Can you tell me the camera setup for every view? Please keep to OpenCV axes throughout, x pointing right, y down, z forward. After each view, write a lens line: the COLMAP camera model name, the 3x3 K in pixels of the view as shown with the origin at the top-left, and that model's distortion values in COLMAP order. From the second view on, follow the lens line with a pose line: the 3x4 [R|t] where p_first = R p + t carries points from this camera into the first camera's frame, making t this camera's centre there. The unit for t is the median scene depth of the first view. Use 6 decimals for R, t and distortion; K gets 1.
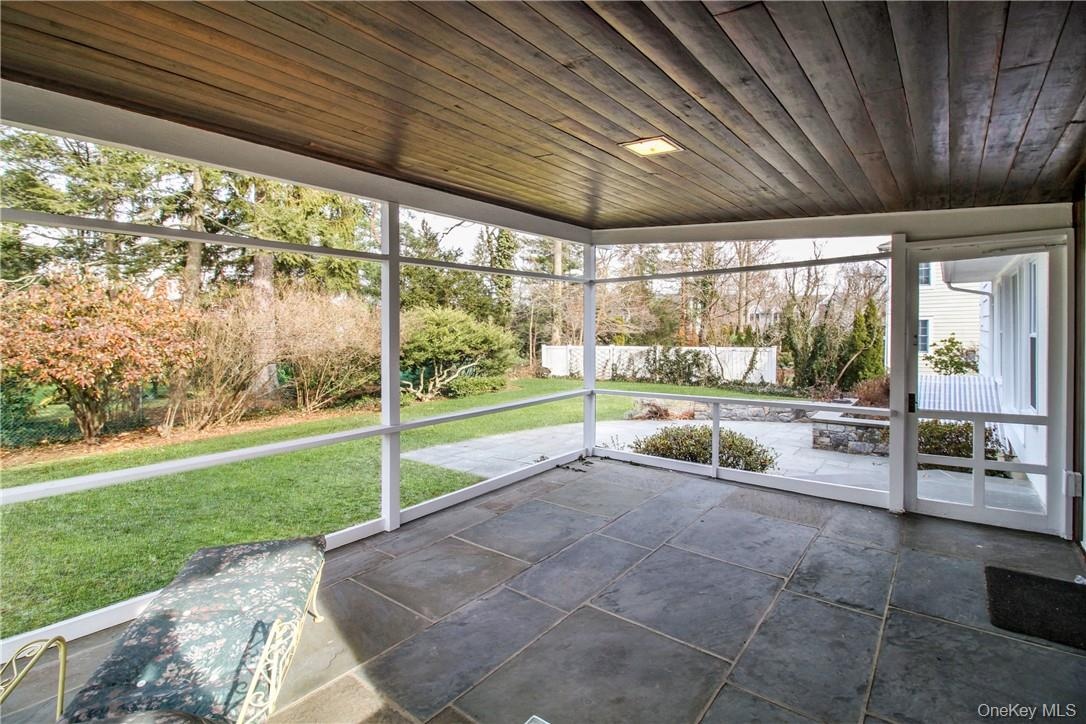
lens RADIAL K [[514.3, 0, 542.7], [0, 514.3, 339.5], [0, 0, 1]] dist [-0.003332, -0.000384]
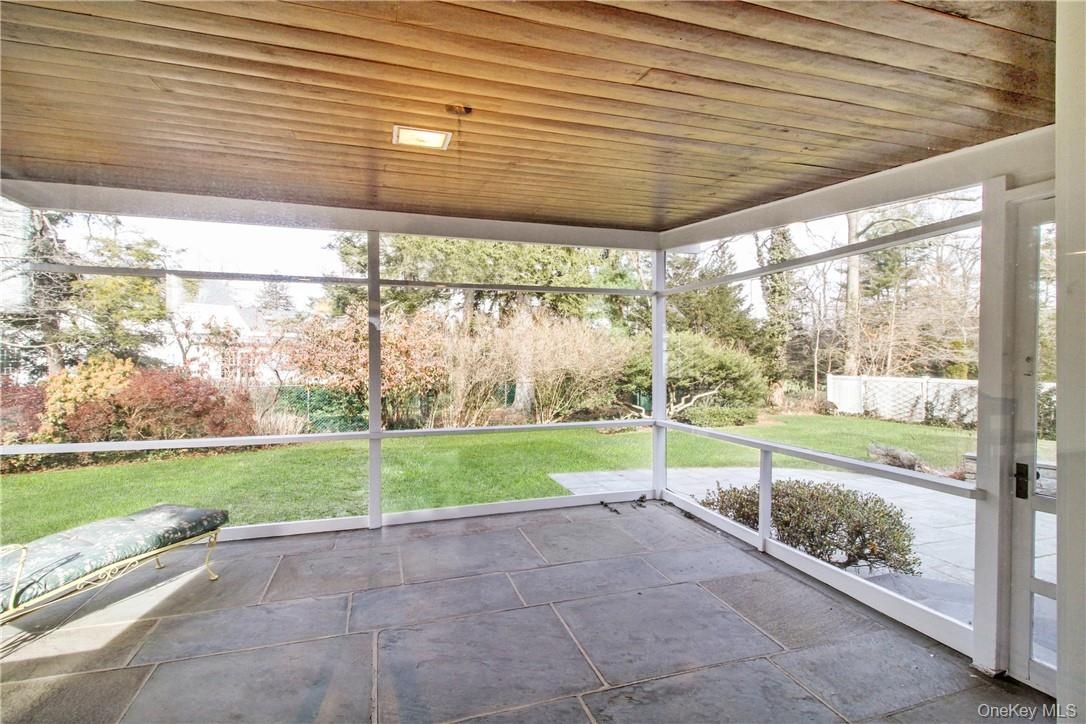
lens RADIAL K [[529.2, 0, 543.0], [0, 529.2, 362.0], [0, 0, 1]] dist [0.026225, -0.021660]
pose [[0.830920, 0.015978, -0.556162, 0.136137], [-0.020053, 0.999798, -0.001236, 0.001732], [0.556030, 0.012180, 0.831073, 0.053658]]
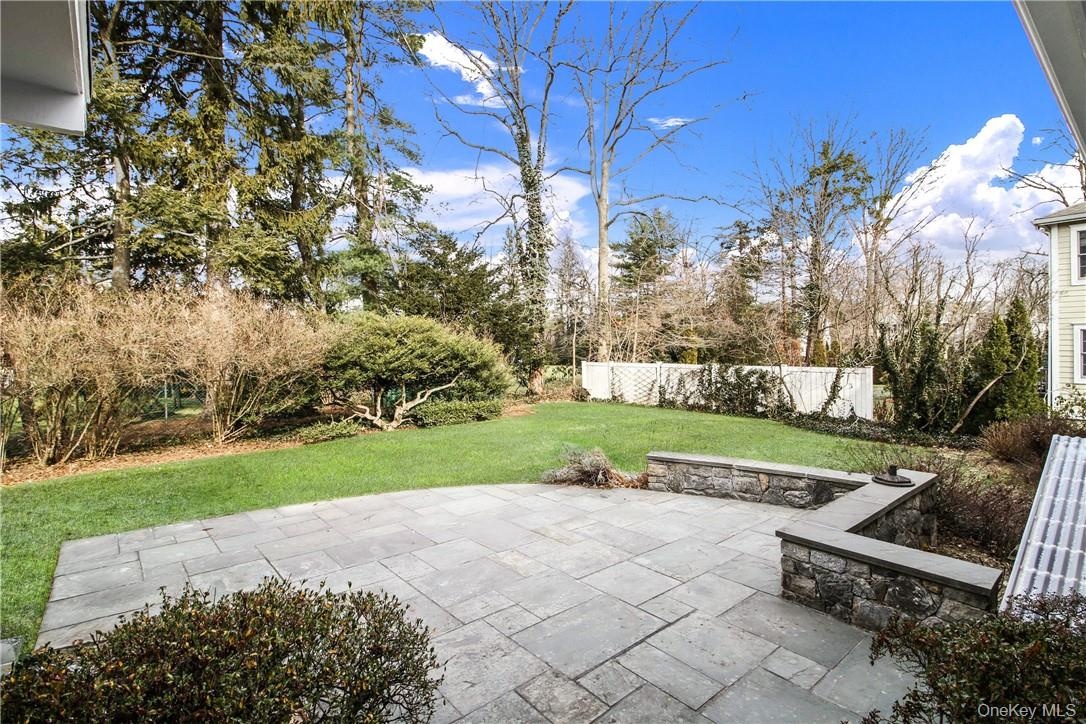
lens RADIAL K [[526.9, 0, 571.3], [0, 526.9, 345.8], [0, 0, 1]] dist [-0.001464, -0.000246]
pose [[0.983311, 0.004154, -0.181887, 0.197187], [-0.006909, 0.999871, -0.014517, -0.002289], [0.181803, 0.015531, 0.983212, 0.231164]]
